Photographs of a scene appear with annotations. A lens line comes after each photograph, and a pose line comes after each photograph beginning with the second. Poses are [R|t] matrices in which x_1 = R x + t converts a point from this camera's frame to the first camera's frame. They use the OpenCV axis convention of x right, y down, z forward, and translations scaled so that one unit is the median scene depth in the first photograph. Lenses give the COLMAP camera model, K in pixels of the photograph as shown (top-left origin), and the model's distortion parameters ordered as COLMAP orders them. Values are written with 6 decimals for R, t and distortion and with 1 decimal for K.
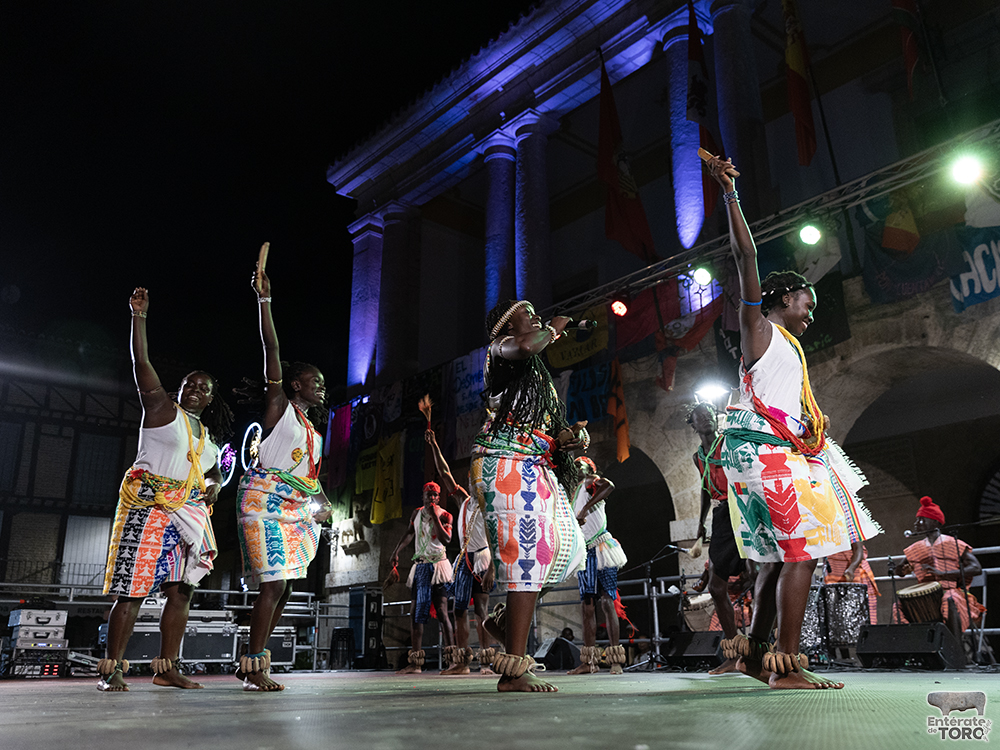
lens RADIAL K [[902.3, 0, 515.8], [0, 902.3, 375.0], [0, 0, 1]] dist [0.019166, -0.005720]
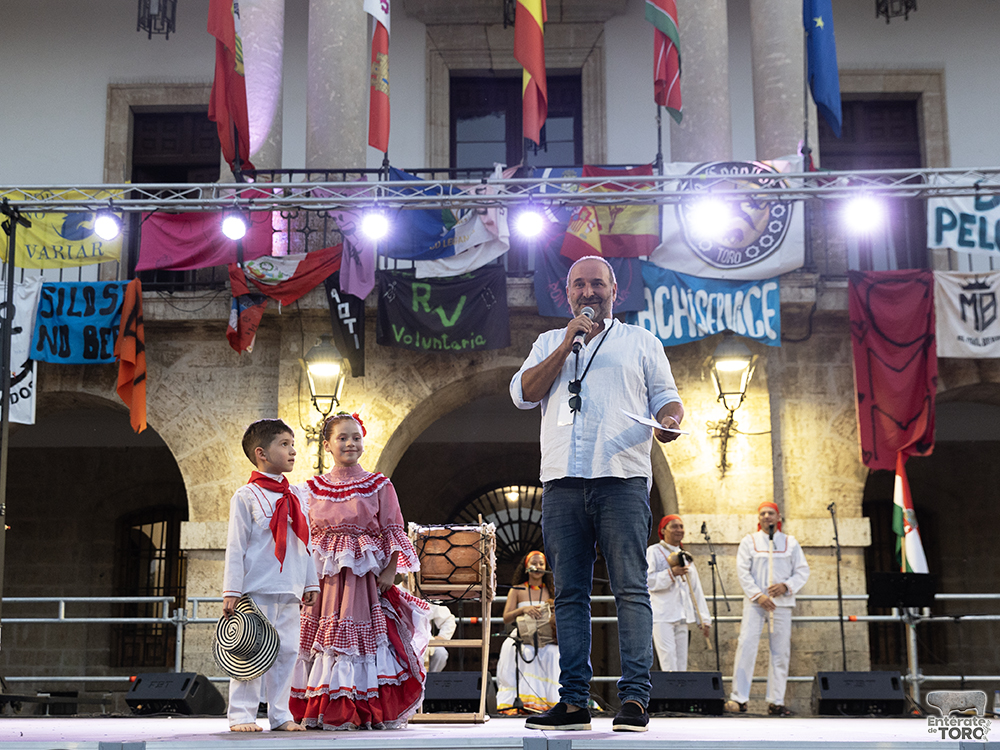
lens RADIAL K [[1359.4, 0, 465.6], [0, 1359.4, 444.9], [0, 0, 1]] dist [0.016363, 0.000000]
pose [[0.691805, 0.150108, 0.706309, -0.420576], [-0.226272, 0.973954, 0.014636, 0.030590], [-0.685716, -0.169943, 0.707752, 0.066346]]
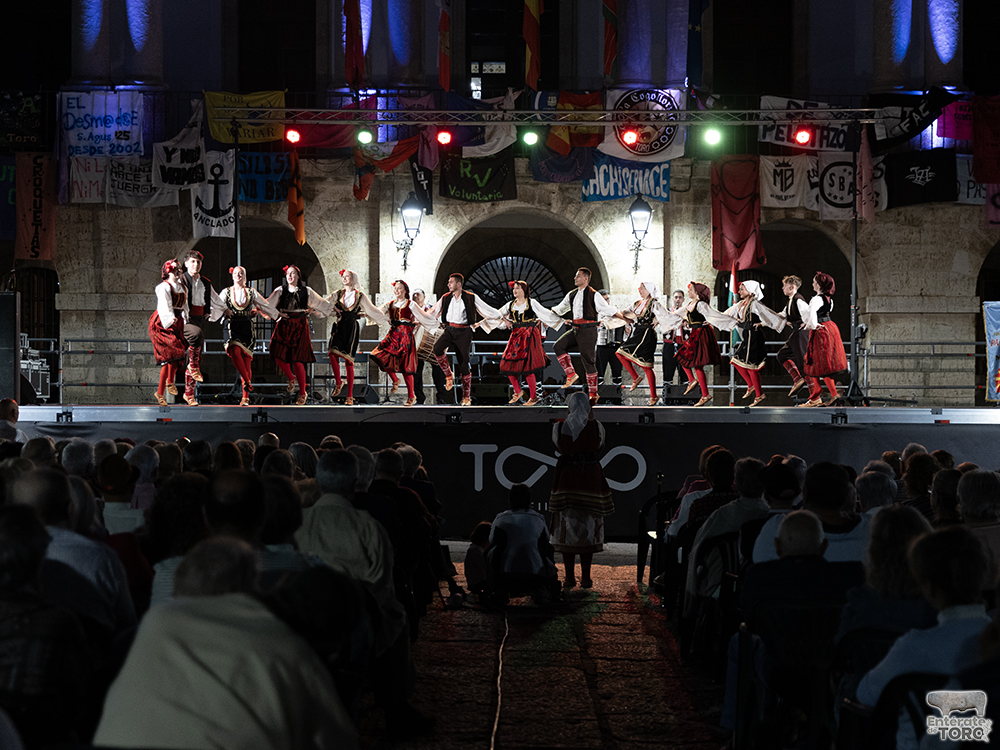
lens RADIAL K [[1921.3, 0, 489.4], [0, 1921.3, 401.3], [0, 0, 1]] dist [0.031643, 0.000000]
pose [[0.649064, 0.025494, 0.760306, -1.565294], [-0.240231, 0.955166, 0.173055, -0.196614], [-0.721807, -0.294972, 0.626088, -0.810515]]
